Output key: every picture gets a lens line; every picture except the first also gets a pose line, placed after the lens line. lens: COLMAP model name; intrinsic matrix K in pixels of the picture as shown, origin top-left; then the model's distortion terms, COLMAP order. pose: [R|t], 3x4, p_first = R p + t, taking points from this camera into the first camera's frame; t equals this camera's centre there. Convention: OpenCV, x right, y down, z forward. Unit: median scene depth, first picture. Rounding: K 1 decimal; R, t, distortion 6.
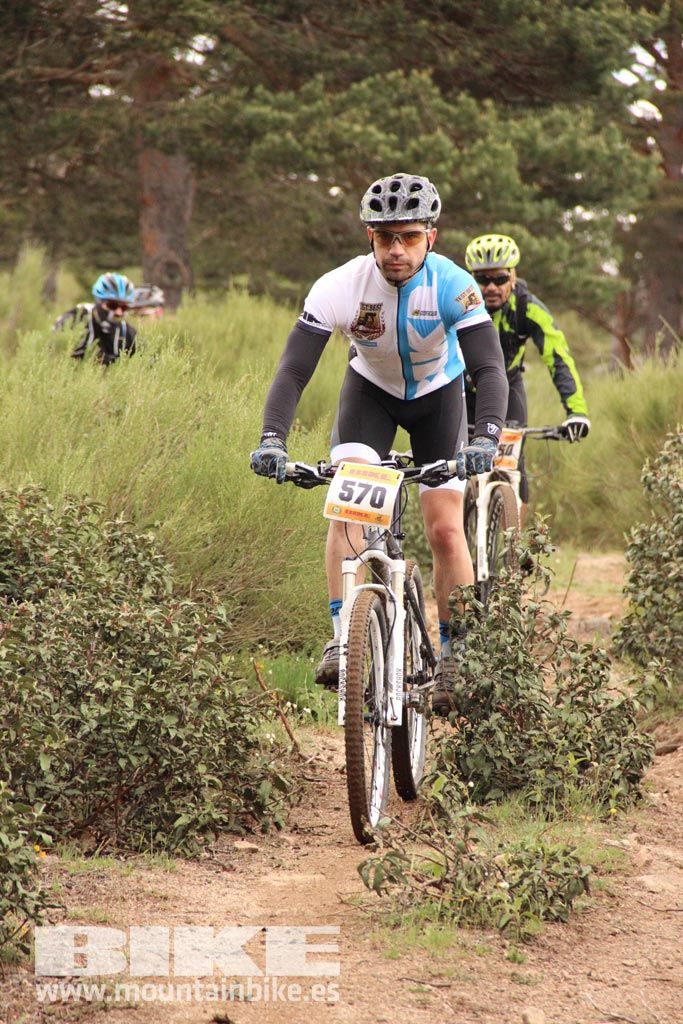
lens RADIAL K [[5817.0, 0, 344.6], [0, 5817.0, 509.0], [0, 0, 1]] dist [1.864991, 7.880143]
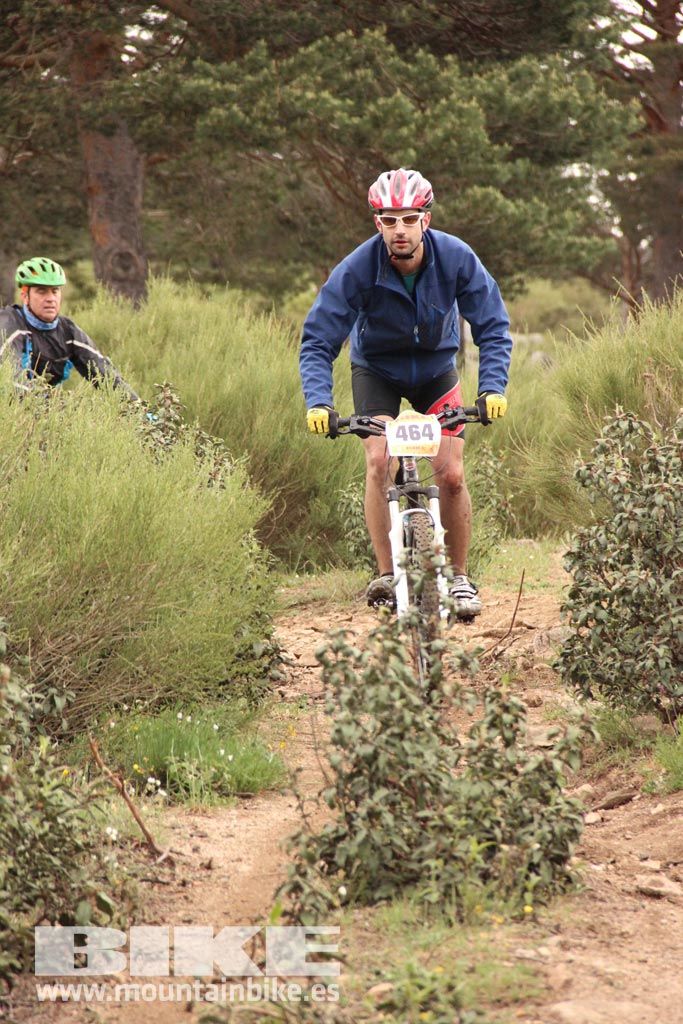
lens RADIAL K [[5580.5, 0, 347.7], [0, 5580.5, 513.2], [0, 0, 1]] dist [1.799954, 3.019898]
pose [[0.997821, -0.064684, -0.013028, 0.029892], [0.064755, 0.997888, 0.005092, -0.005968], [0.012671, -0.005924, 0.999902, 0.208636]]
